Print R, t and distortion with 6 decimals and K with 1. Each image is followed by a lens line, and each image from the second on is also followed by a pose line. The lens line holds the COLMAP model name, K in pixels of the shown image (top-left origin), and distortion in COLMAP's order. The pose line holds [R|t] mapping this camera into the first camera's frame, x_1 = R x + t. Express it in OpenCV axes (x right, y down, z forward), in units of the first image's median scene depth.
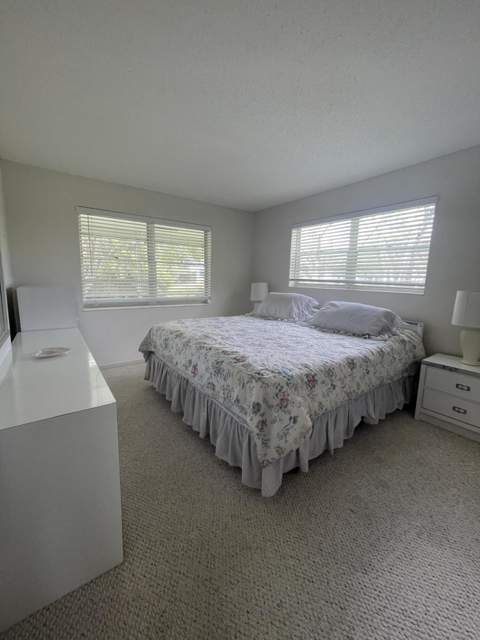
lens RADIAL K [[258.3, 0, 238.3], [0, 258.3, 315.8], [0, 0, 1]] dist [-0.001008, 0.000418]
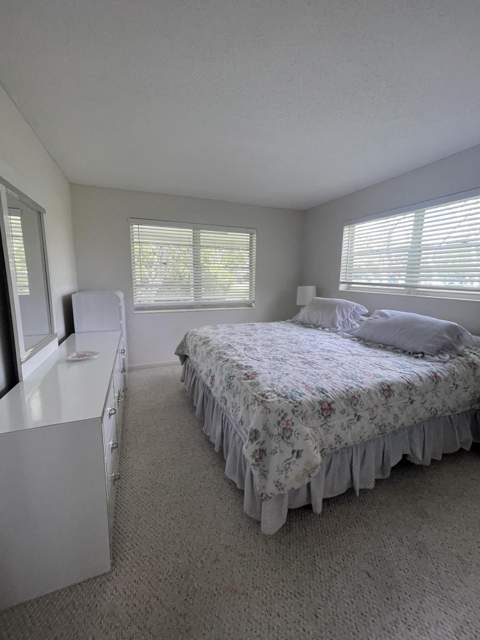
lens RADIAL K [[258.3, 0, 238.3], [0, 258.3, 315.8], [0, 0, 1]] dist [-0.001008, 0.000418]
pose [[0.970645, 0.025302, -0.239184, 0.147061], [-0.024386, 0.999680, 0.006786, -0.043292], [0.239279, -0.000754, 0.970951, 0.071074]]
